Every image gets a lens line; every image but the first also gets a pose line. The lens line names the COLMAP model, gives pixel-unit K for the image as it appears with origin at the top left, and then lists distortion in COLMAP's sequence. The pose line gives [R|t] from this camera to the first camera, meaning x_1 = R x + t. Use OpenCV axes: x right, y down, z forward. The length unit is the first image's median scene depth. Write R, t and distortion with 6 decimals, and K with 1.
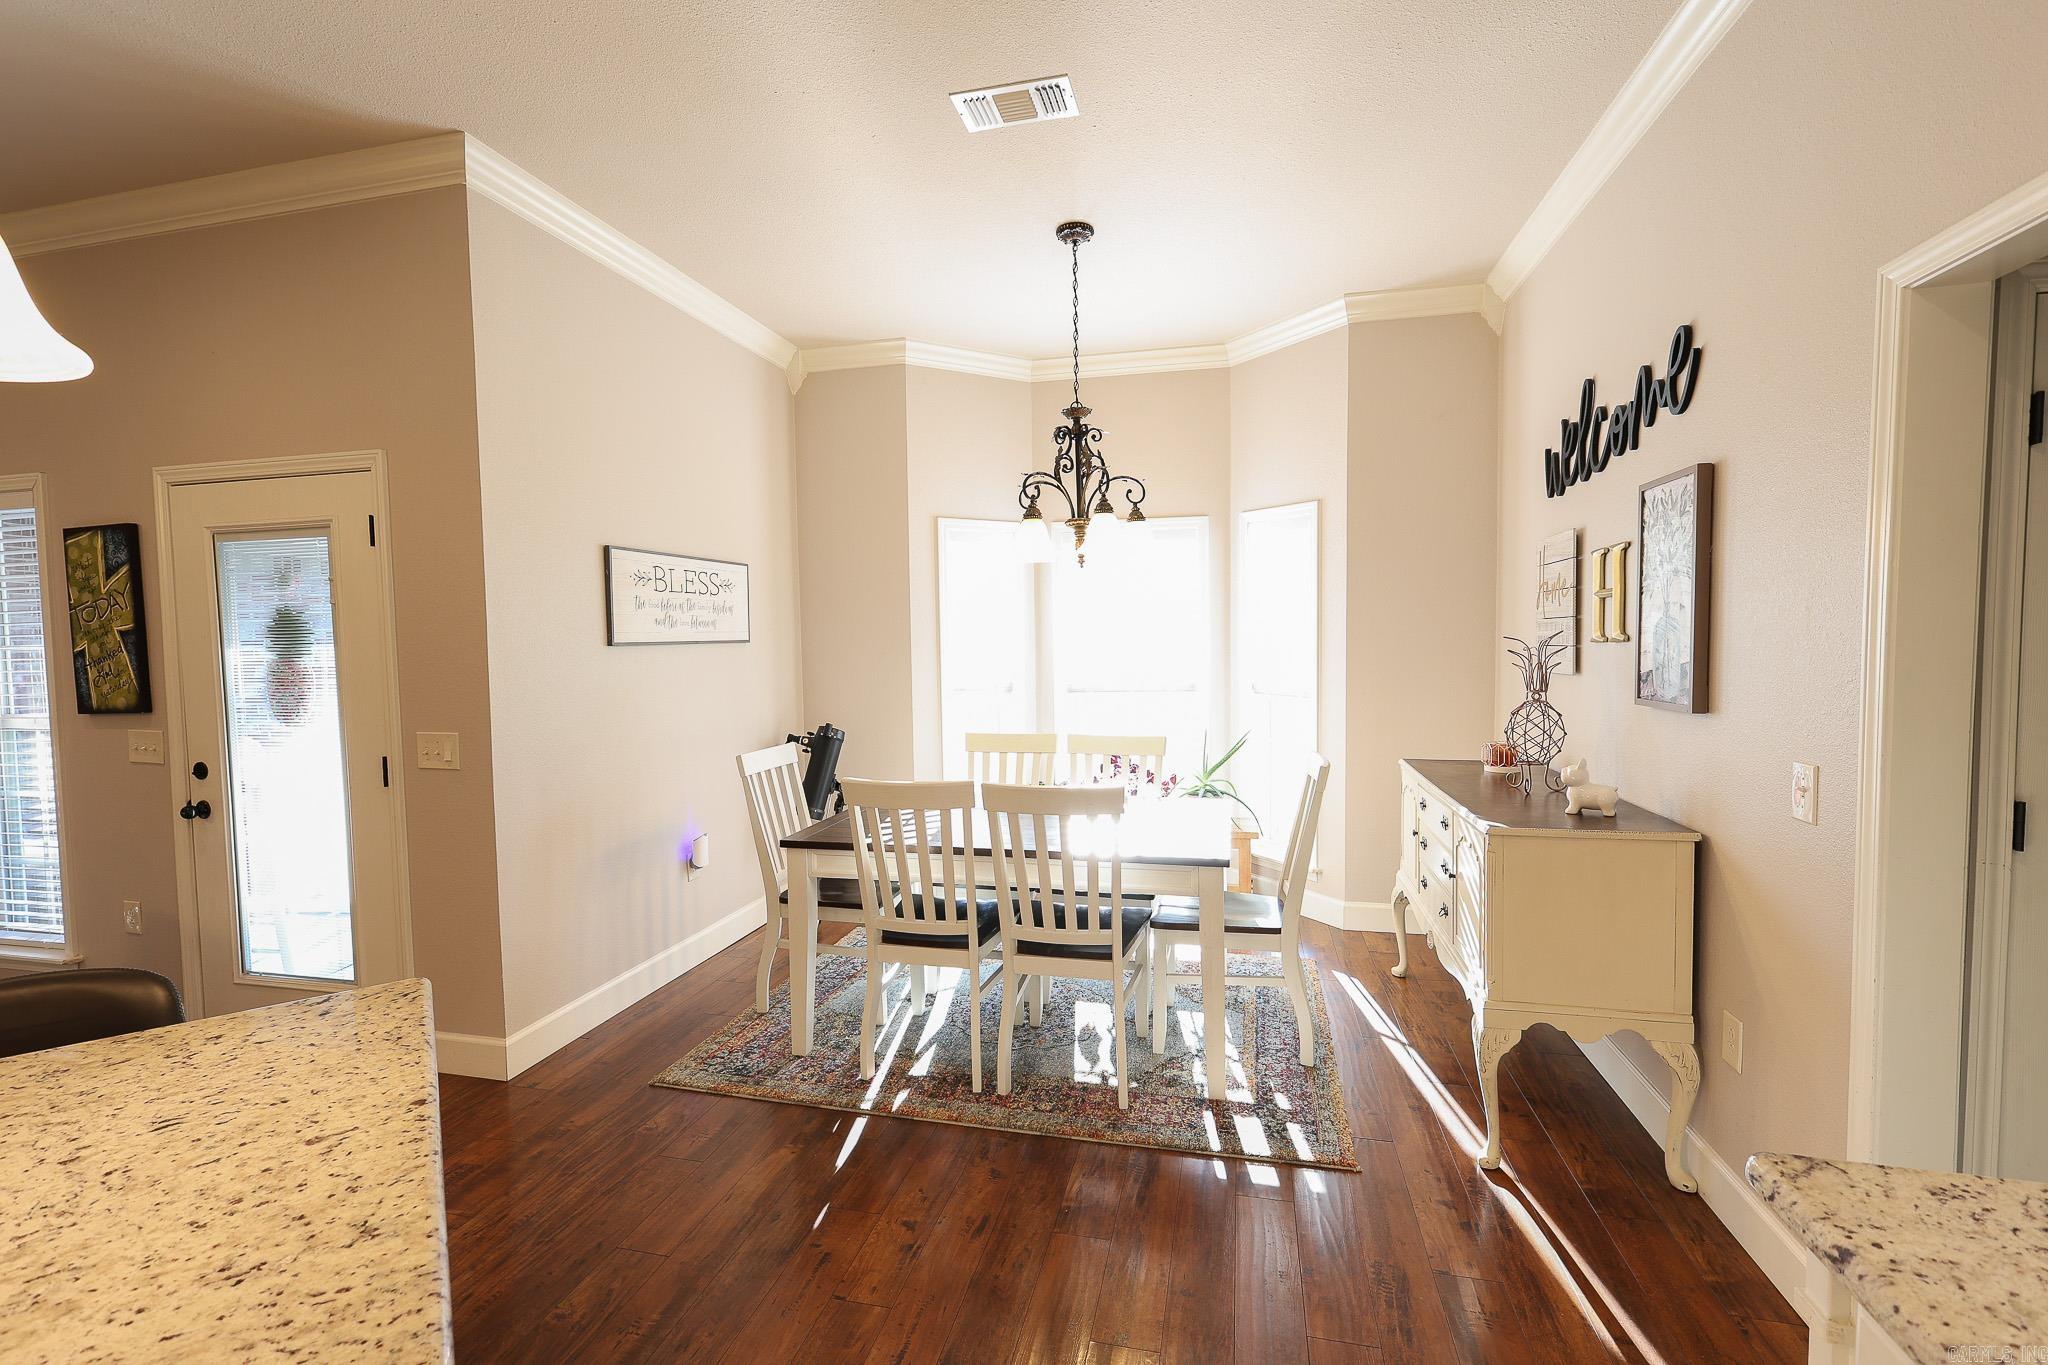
lens RADIAL K [[886.8, 0, 1026.2], [0, 886.8, 682.9], [0, 0, 1]] dist [0.001663, 0.000343]
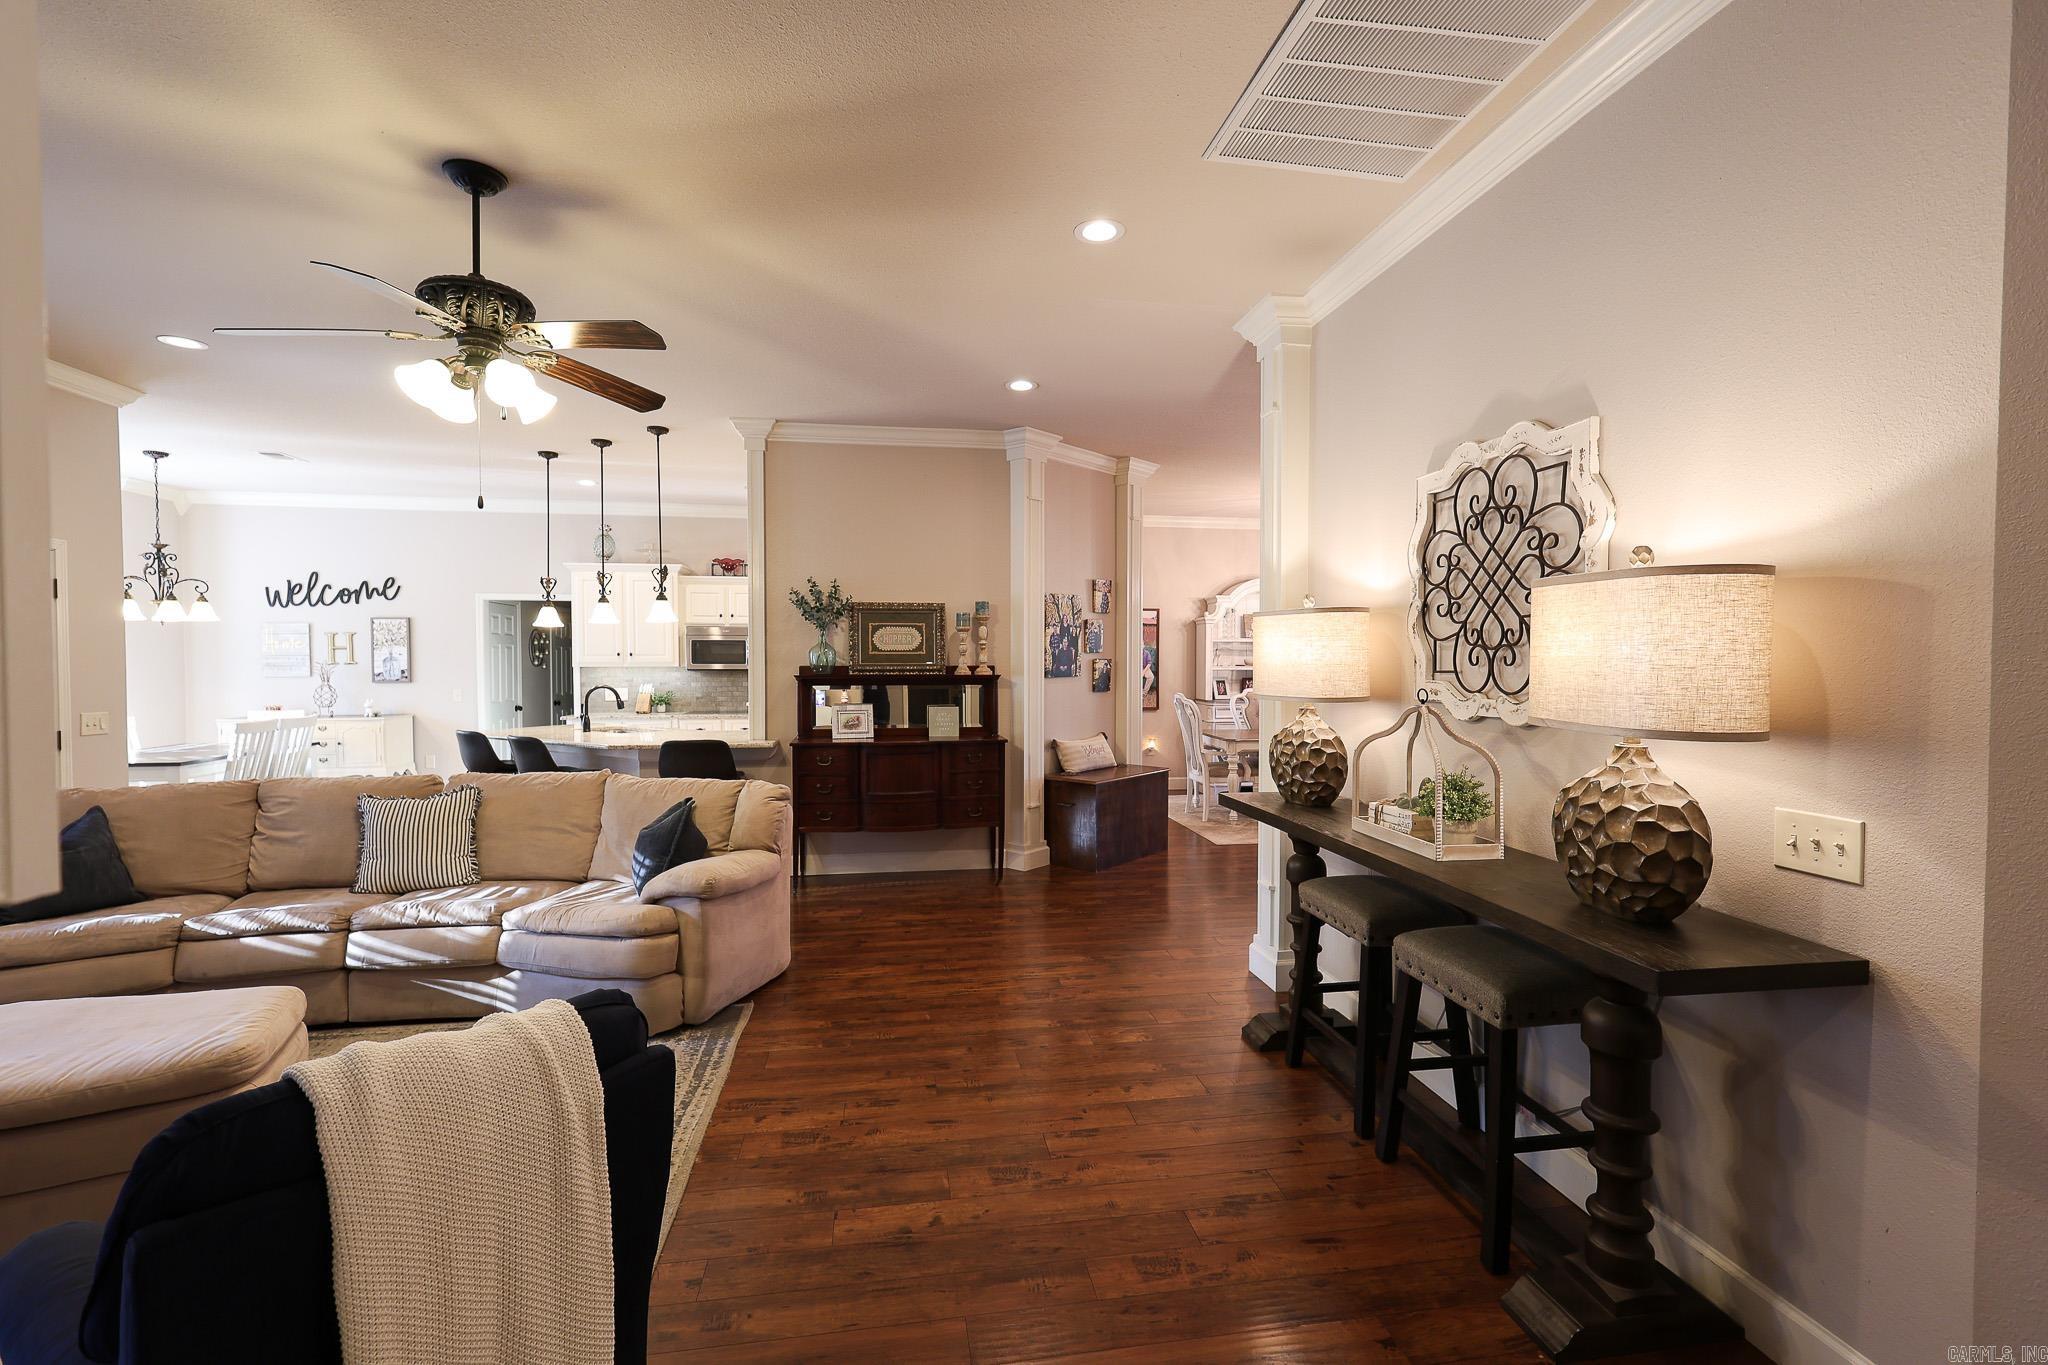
lens RADIAL K [[886.8, 0, 1026.2], [0, 886.8, 682.9], [0, 0, 1]] dist [0.001663, 0.000343]
pose [[-0.379835, -0.009227, 0.925008, -2.632018], [0.057576, 0.997776, 0.033595, 0.041115], [-0.923261, 0.066019, -0.378459, 0.004172]]
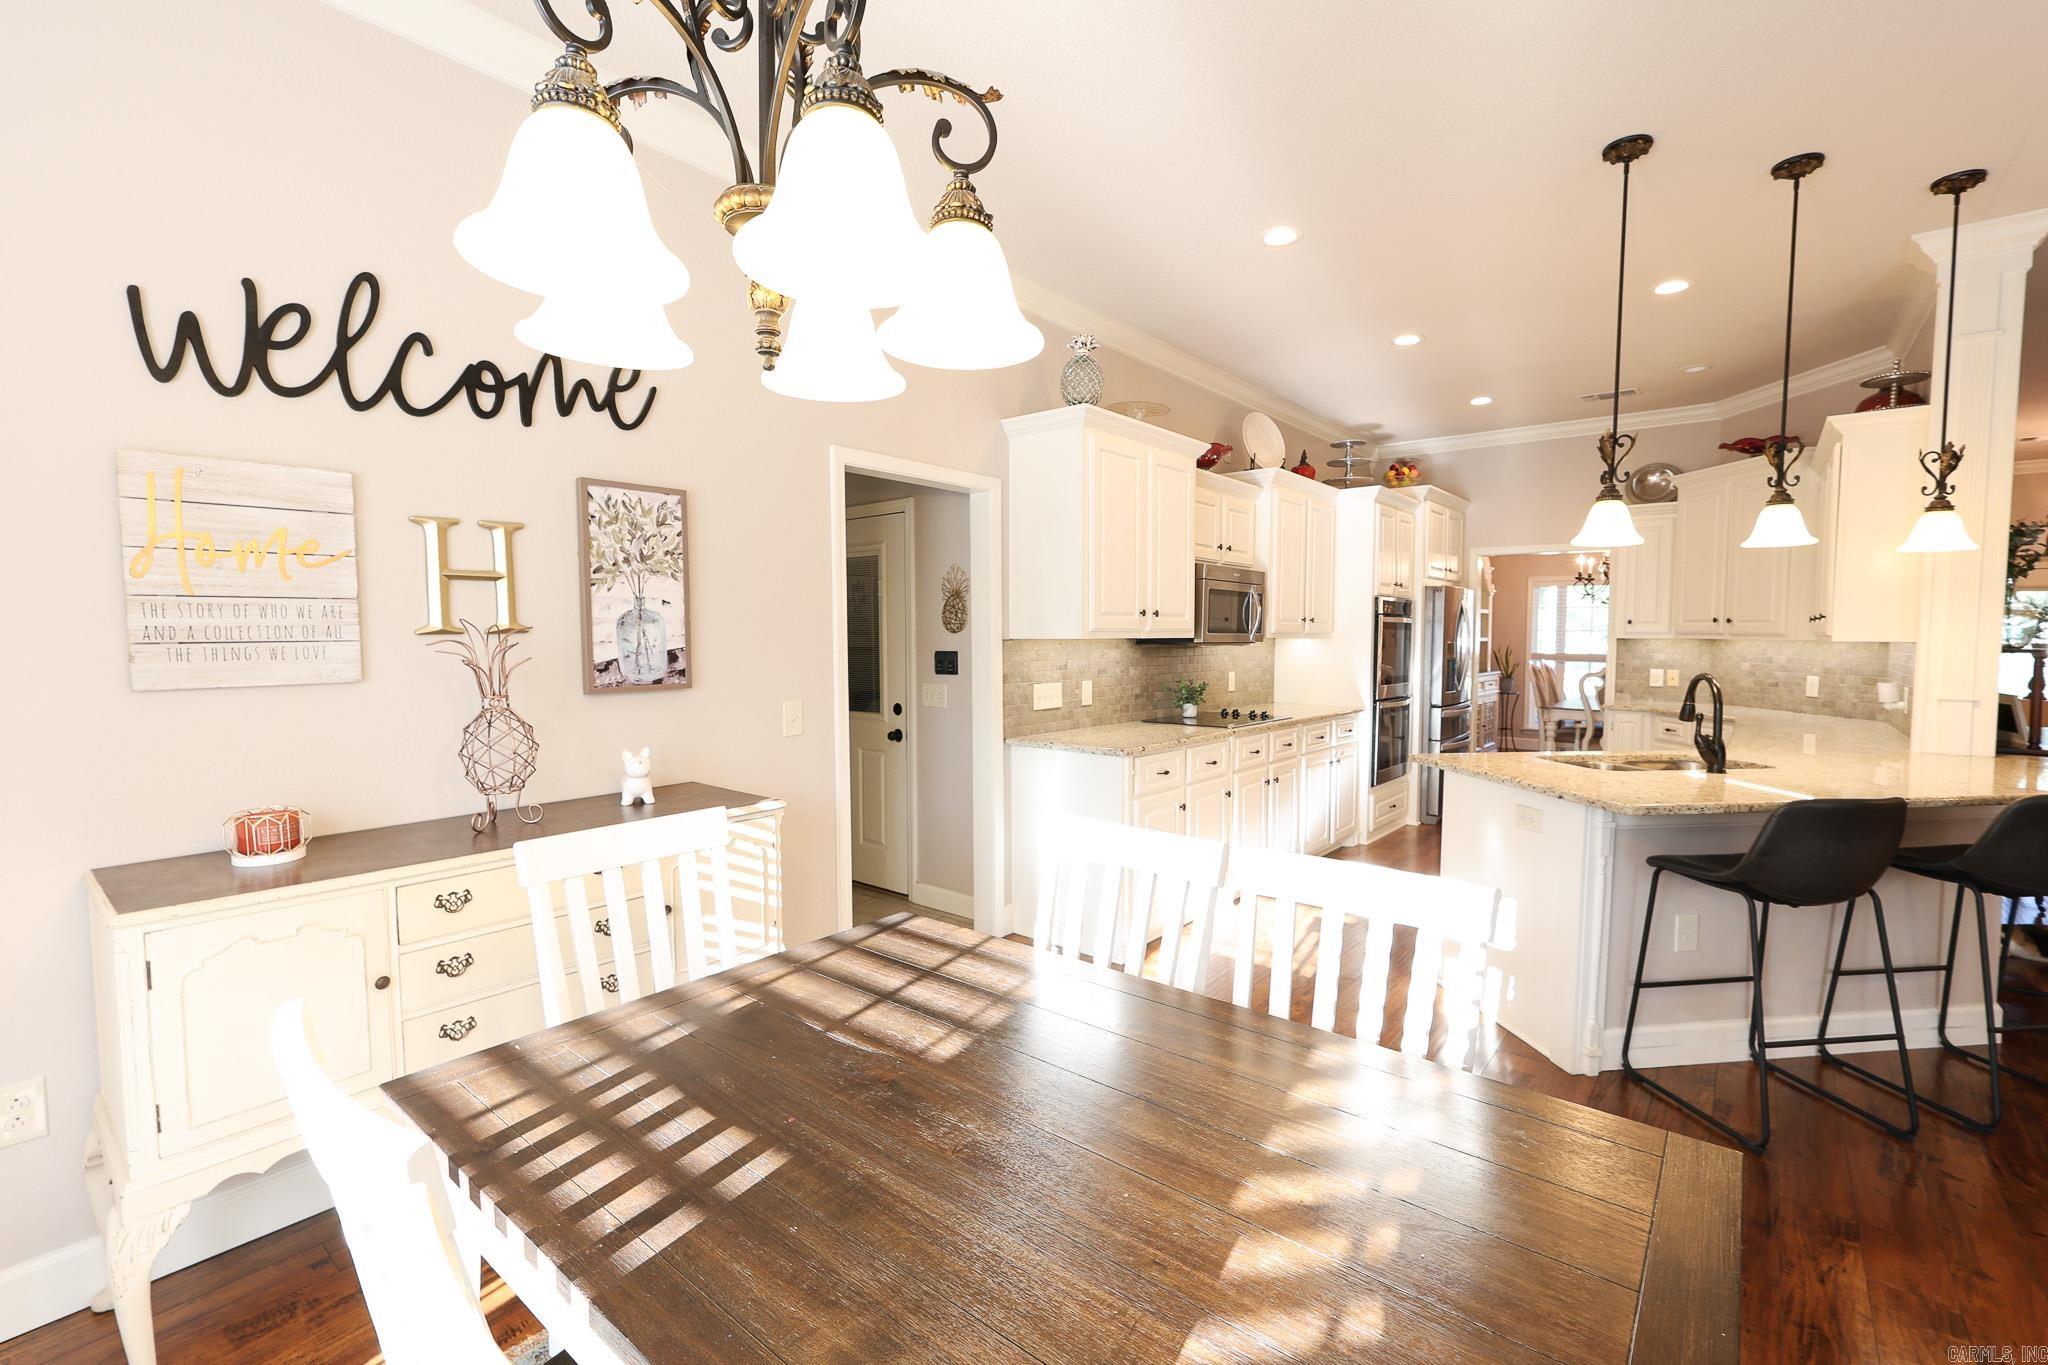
lens RADIAL K [[909.8, 0, 1025.4], [0, 909.8, 684.7], [0, 0, 1]] dist [0.012354, 0.000003]
pose [[-0.899404, -0.014067, 0.436891, -0.172394], [0.034520, 0.994075, 0.103072, -0.062796], [-0.435752, 0.107785, -0.893590, 1.367019]]
